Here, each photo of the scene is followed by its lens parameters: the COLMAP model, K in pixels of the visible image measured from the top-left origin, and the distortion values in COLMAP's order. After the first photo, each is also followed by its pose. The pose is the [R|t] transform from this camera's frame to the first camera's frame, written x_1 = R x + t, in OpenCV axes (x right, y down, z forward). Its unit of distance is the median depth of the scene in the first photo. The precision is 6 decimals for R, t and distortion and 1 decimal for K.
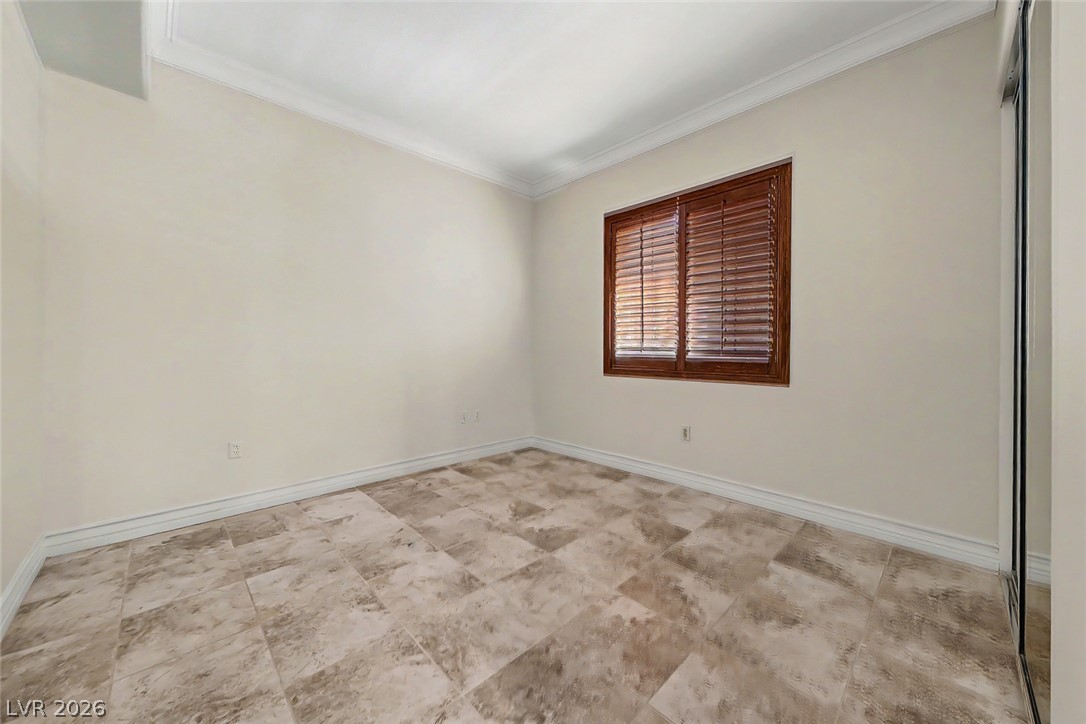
lens RADIAL K [[384.2, 0, 519.8], [0, 384.2, 351.9], [0, 0, 1]] dist [0.011188, 0.000034]
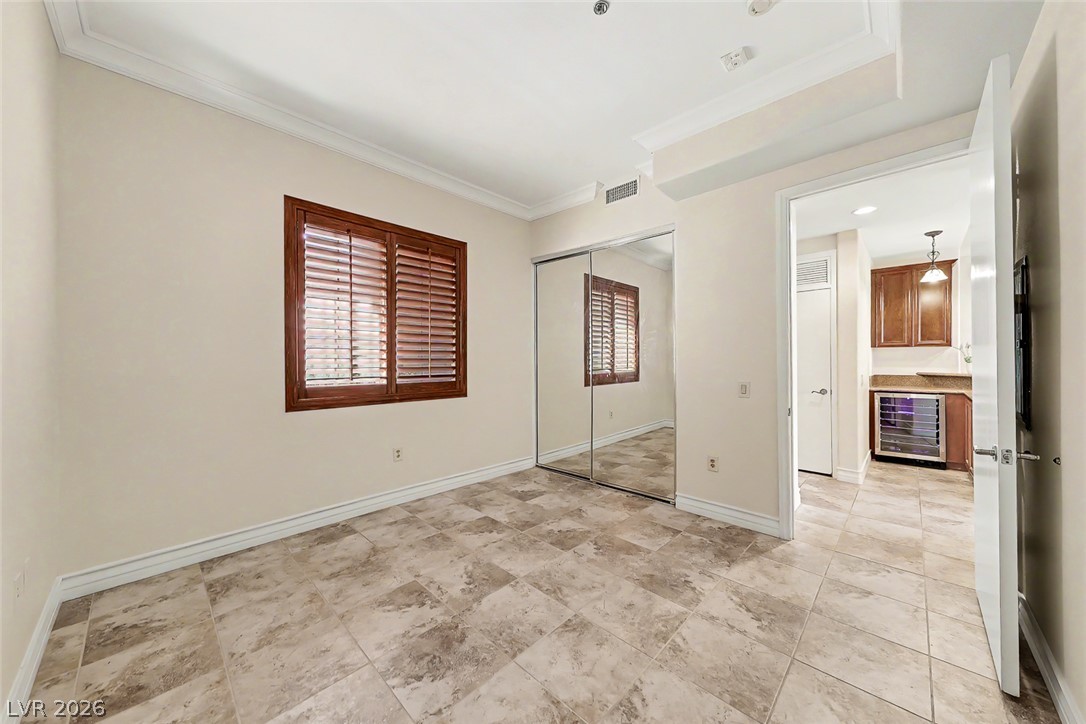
lens RADIAL K [[379.3, 0, 540.0], [0, 379.3, 362.0], [0, 0, 1]] dist [0.000788, -0.000083]
pose [[-0.059788, -0.006328, 0.998191, -0.897184], [0.006484, 0.999956, 0.006728, -0.067120], [-0.998190, 0.006875, -0.059745, 0.942775]]
